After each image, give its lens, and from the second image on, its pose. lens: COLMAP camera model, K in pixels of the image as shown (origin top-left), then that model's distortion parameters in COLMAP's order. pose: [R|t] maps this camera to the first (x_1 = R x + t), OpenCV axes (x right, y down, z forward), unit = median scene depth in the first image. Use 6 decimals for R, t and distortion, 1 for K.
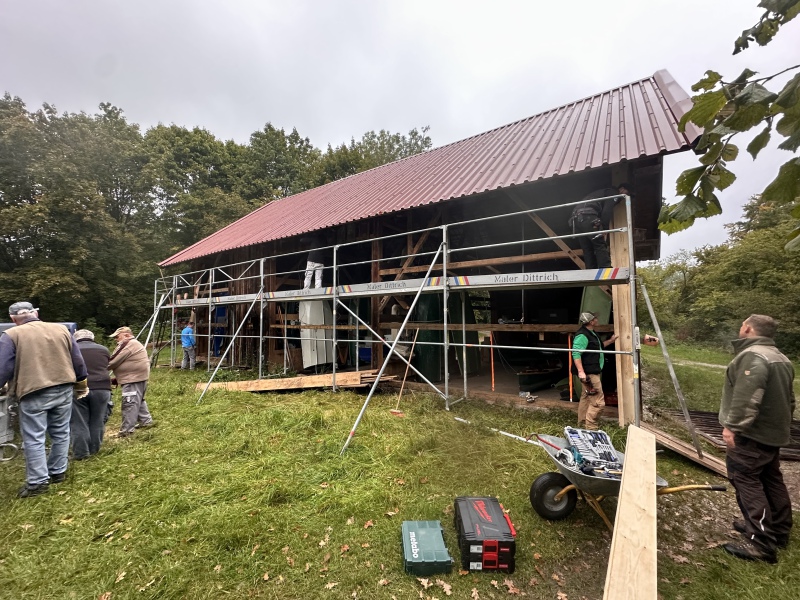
lens RADIAL K [[333.3, 0, 399.0], [0, 333.3, 301.5], [0, 0, 1]] dist [-0.004193, 0.000448]
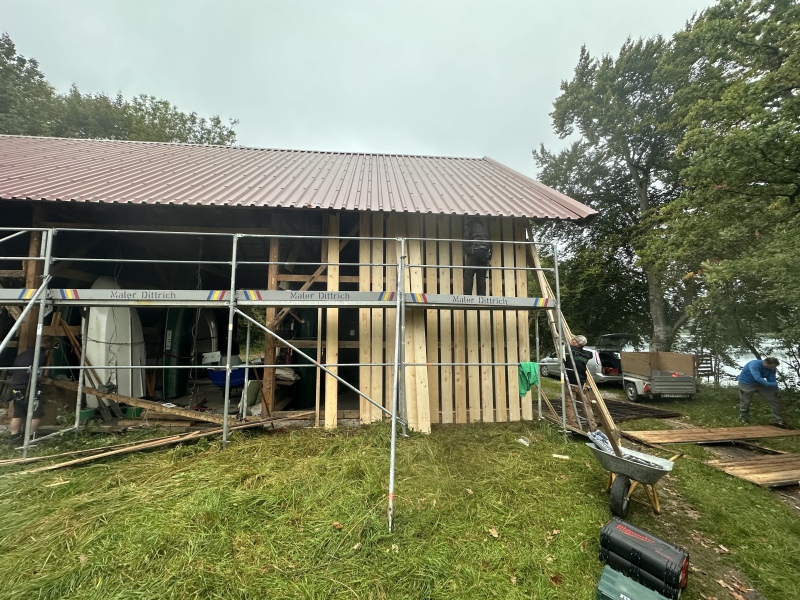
lens RADIAL K [[316.4, 0, 399.2], [0, 316.4, 299.9], [0, 0, 1]] dist [-0.003593, 0.000312]
pose [[0.770554, 0.069464, 0.633578, -0.111891], [-0.039360, 0.997332, -0.061476, 0.000949], [-0.636158, 0.022433, 0.771232, 0.081339]]
